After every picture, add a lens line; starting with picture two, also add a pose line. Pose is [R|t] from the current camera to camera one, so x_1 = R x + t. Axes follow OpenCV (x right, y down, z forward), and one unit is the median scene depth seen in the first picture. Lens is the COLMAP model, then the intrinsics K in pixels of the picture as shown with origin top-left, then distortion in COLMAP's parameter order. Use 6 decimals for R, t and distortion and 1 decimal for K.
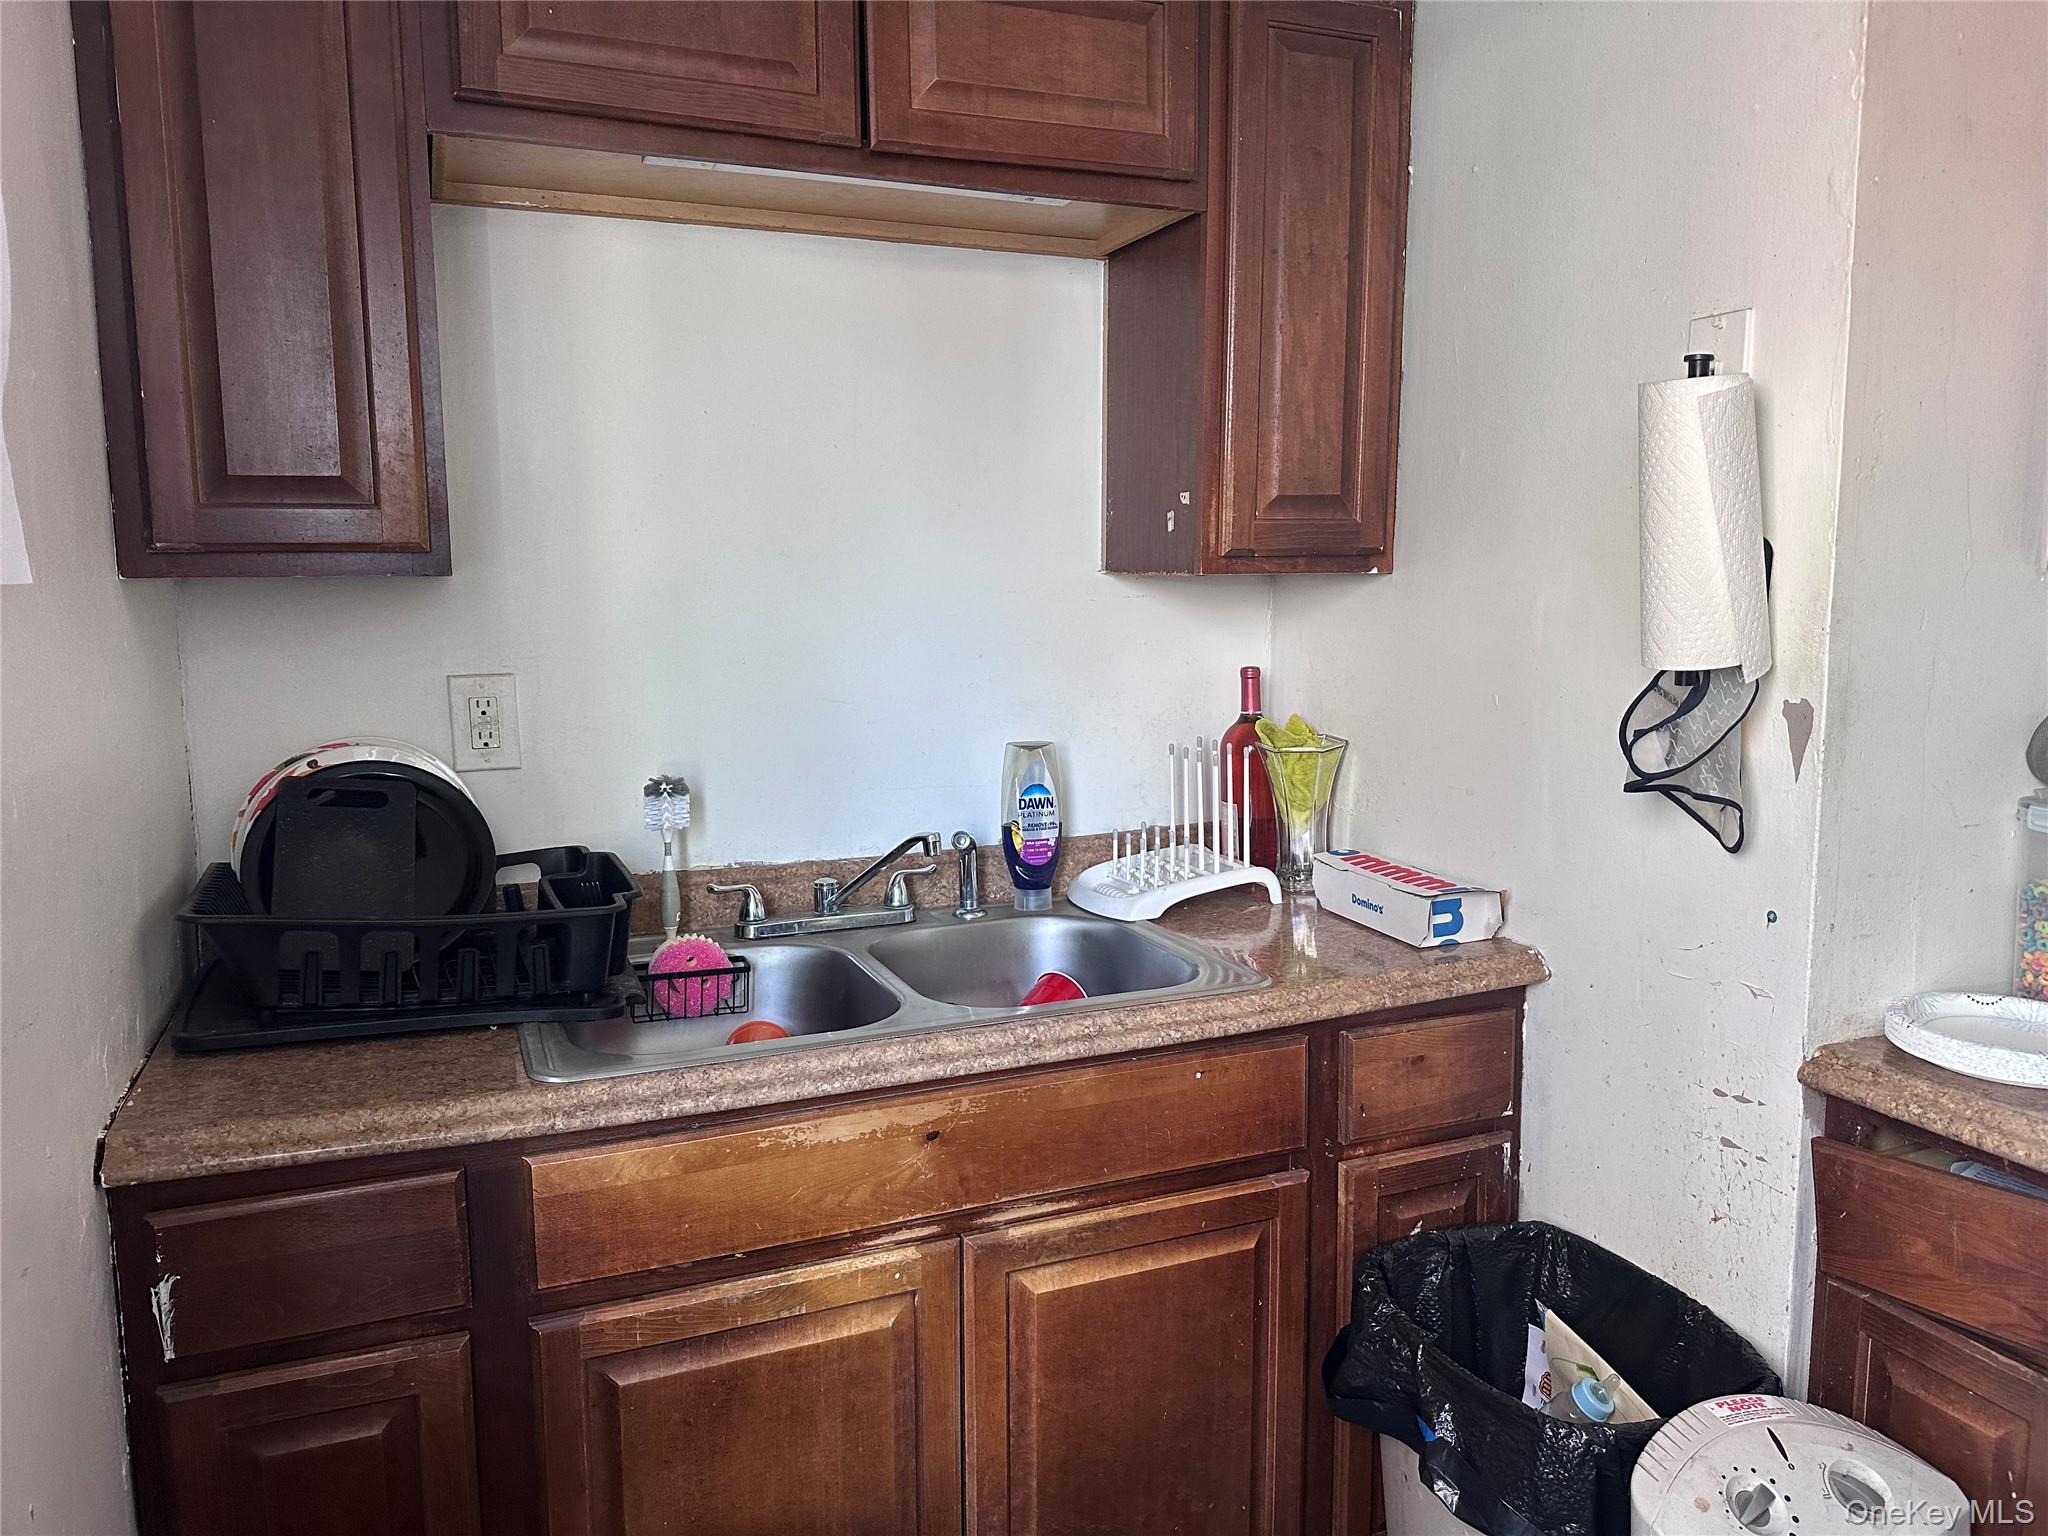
lens RADIAL K [[1426.0, 0, 1028.6], [0, 1426.0, 757.2], [0, 0, 1]] dist [0.043964, -0.051379]
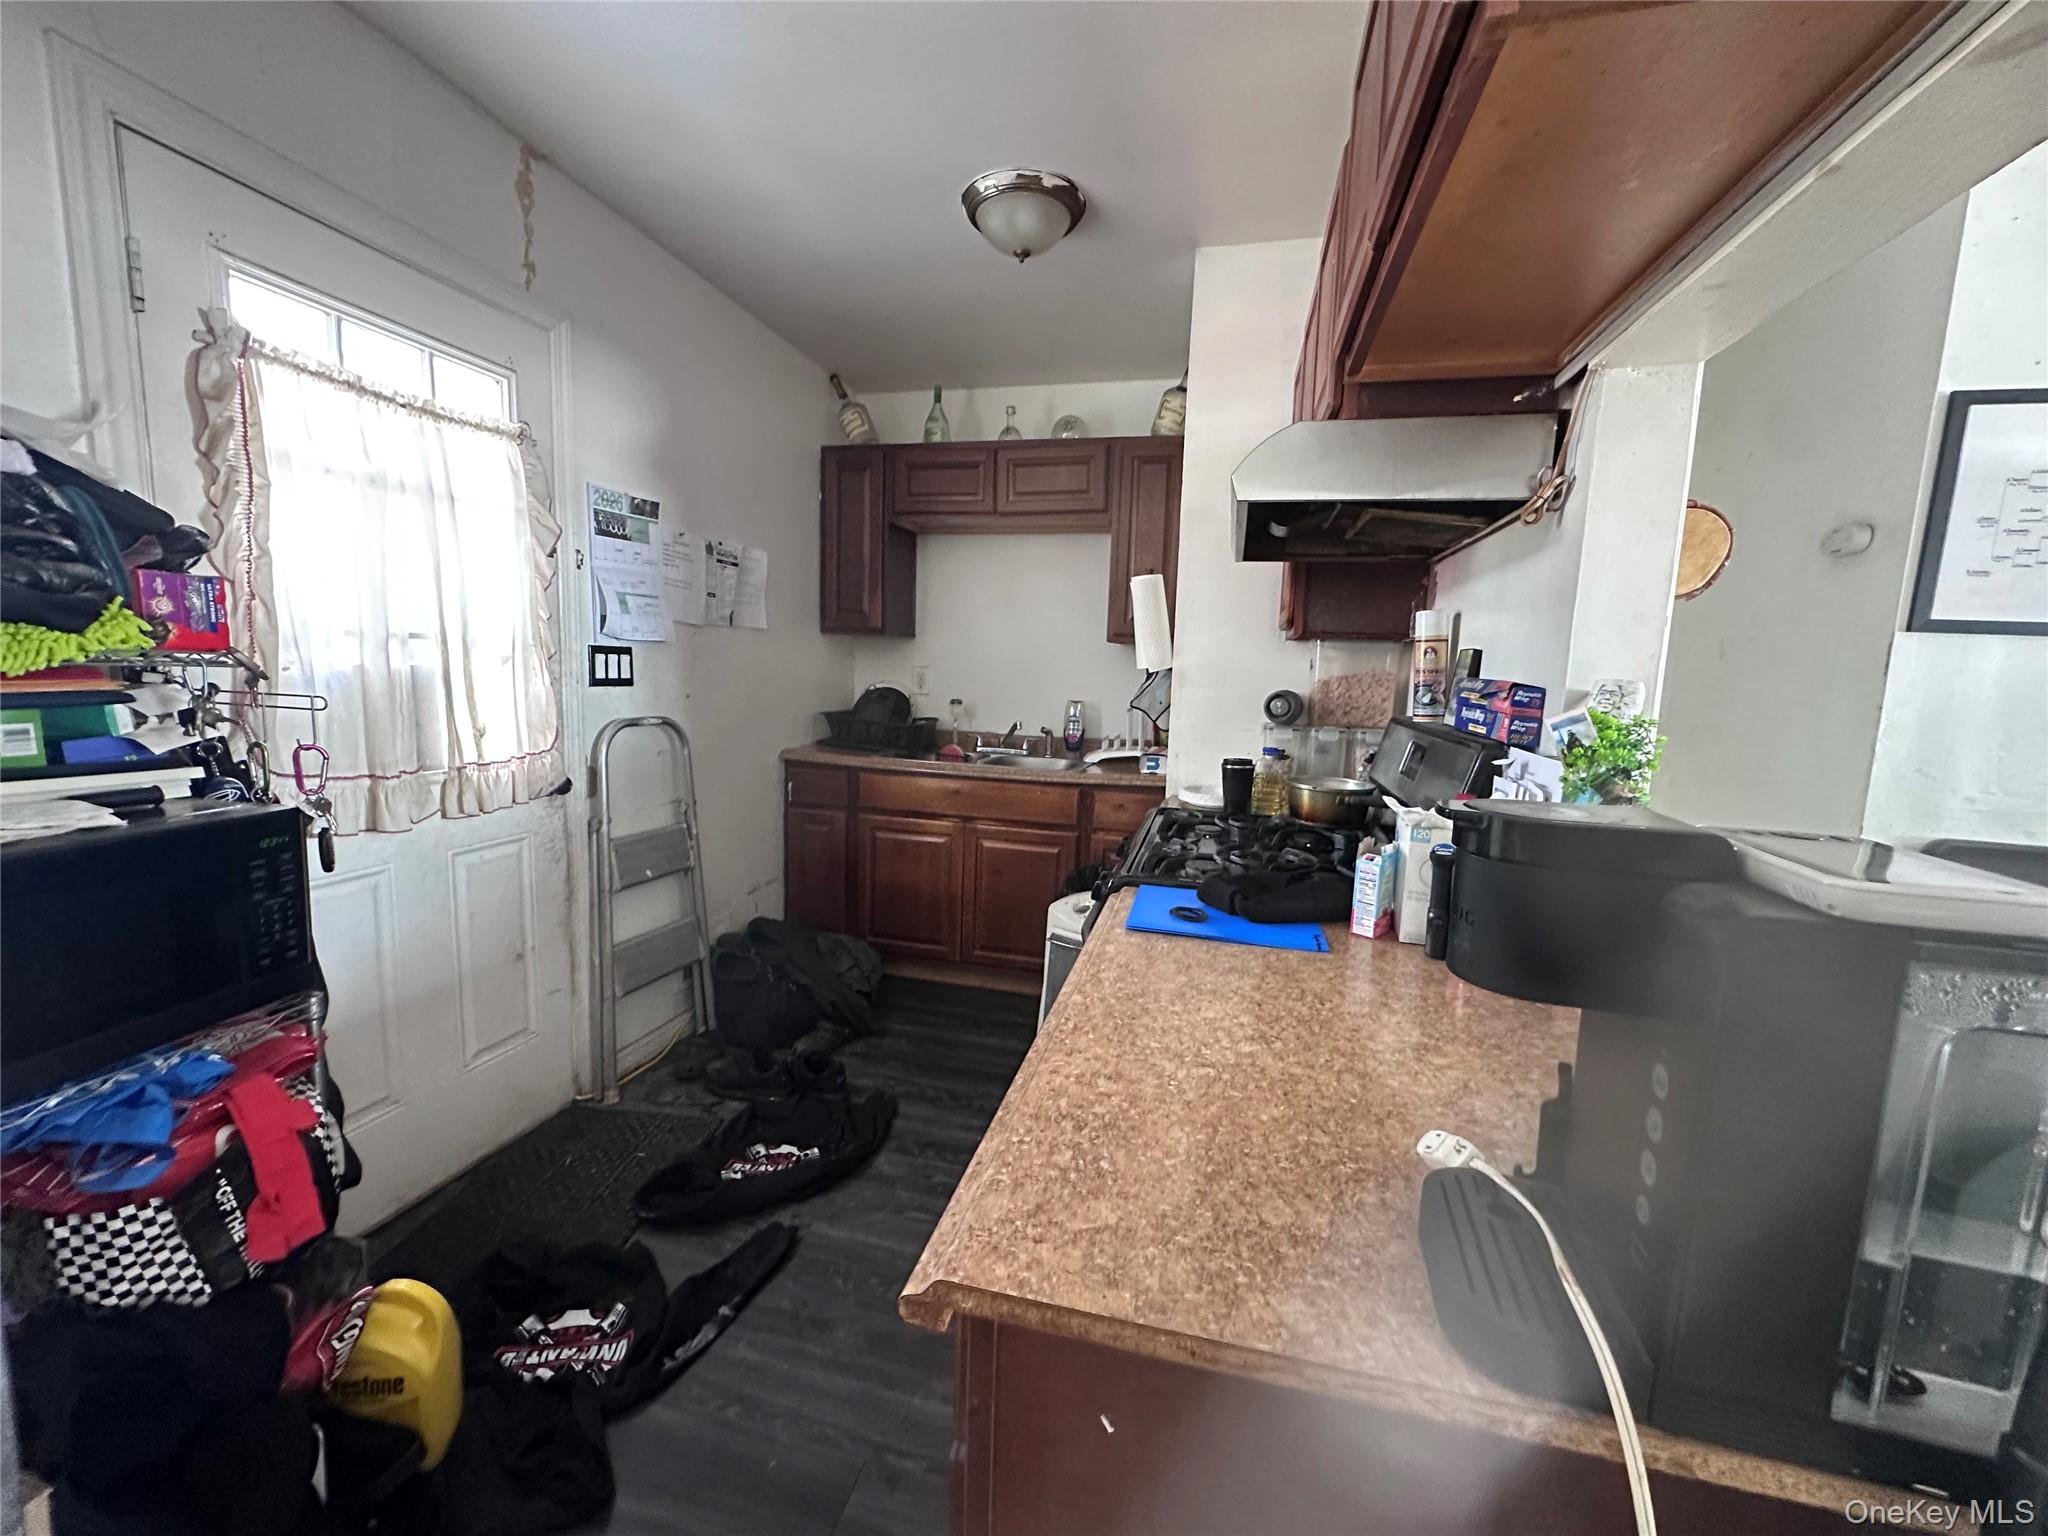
lens RADIAL K [[827.2, 0, 1022.0], [0, 827.2, 765.7], [0, 0, 1]] dist [-0.003060, -0.000241]
pose [[0.799435, 0.108400, -0.590891, 1.179273], [-0.114168, 0.993075, 0.027720, 0.112601], [0.589804, 0.045300, 0.806275, -0.537387]]
